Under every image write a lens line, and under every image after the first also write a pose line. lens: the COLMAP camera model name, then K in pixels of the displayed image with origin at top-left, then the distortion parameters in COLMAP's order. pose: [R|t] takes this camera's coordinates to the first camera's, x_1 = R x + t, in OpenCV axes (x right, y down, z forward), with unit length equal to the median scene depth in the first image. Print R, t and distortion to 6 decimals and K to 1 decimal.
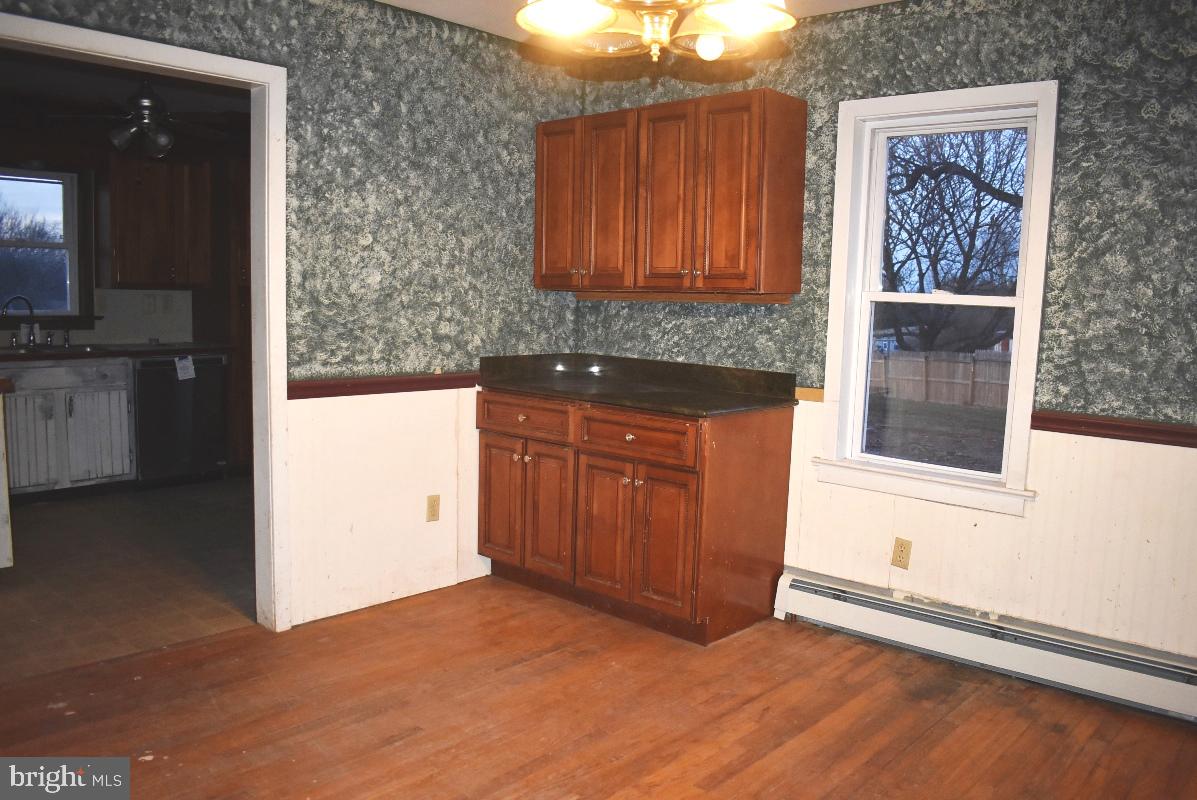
lens RADIAL K [[931.8, 0, 596.7], [0, 931.8, 404.0], [0, 0, 1]] dist [-0.100527, 0.018259]
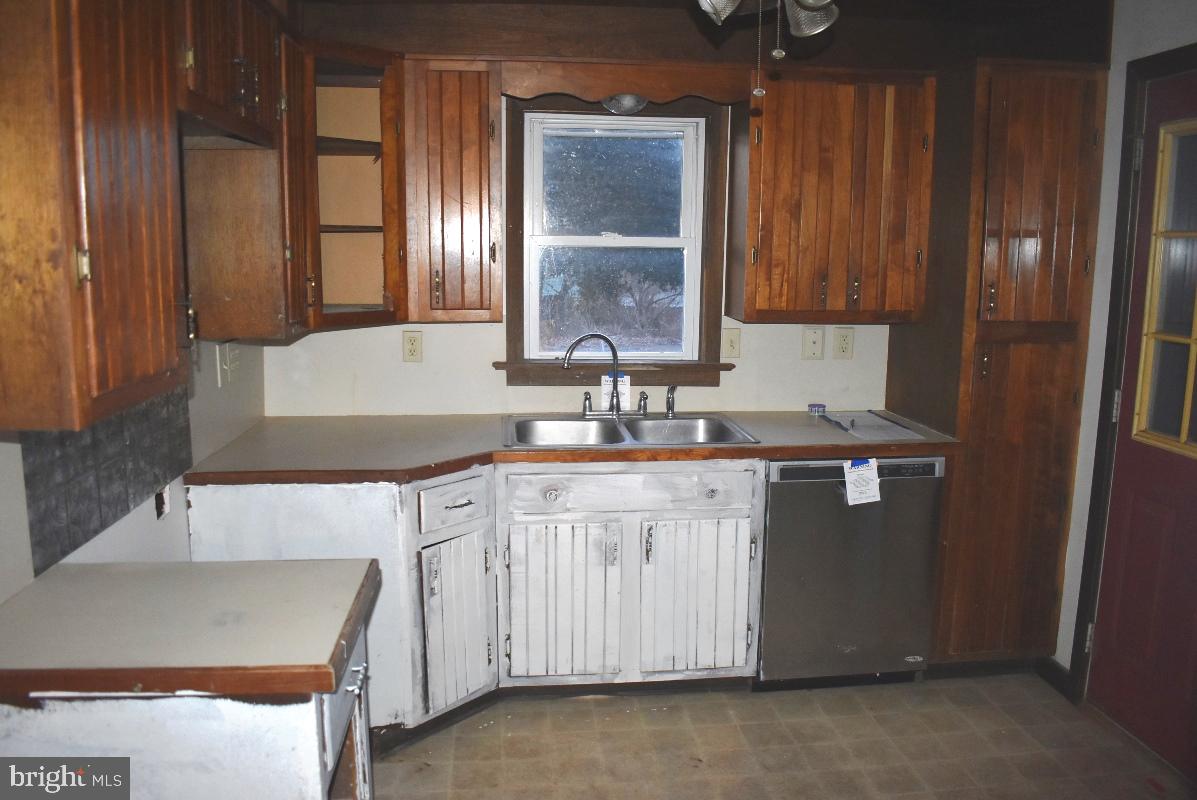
lens RADIAL K [[931.8, 0, 605.9], [0, 931.8, 403.6], [0, 0, 1]] dist [-0.100527, 0.018259]
pose [[0.750015, 0.089741, -0.655304, -0.231154], [-0.069111, 0.995962, 0.057293, -0.107273], [0.657800, 0.002319, 0.753189, 0.534075]]
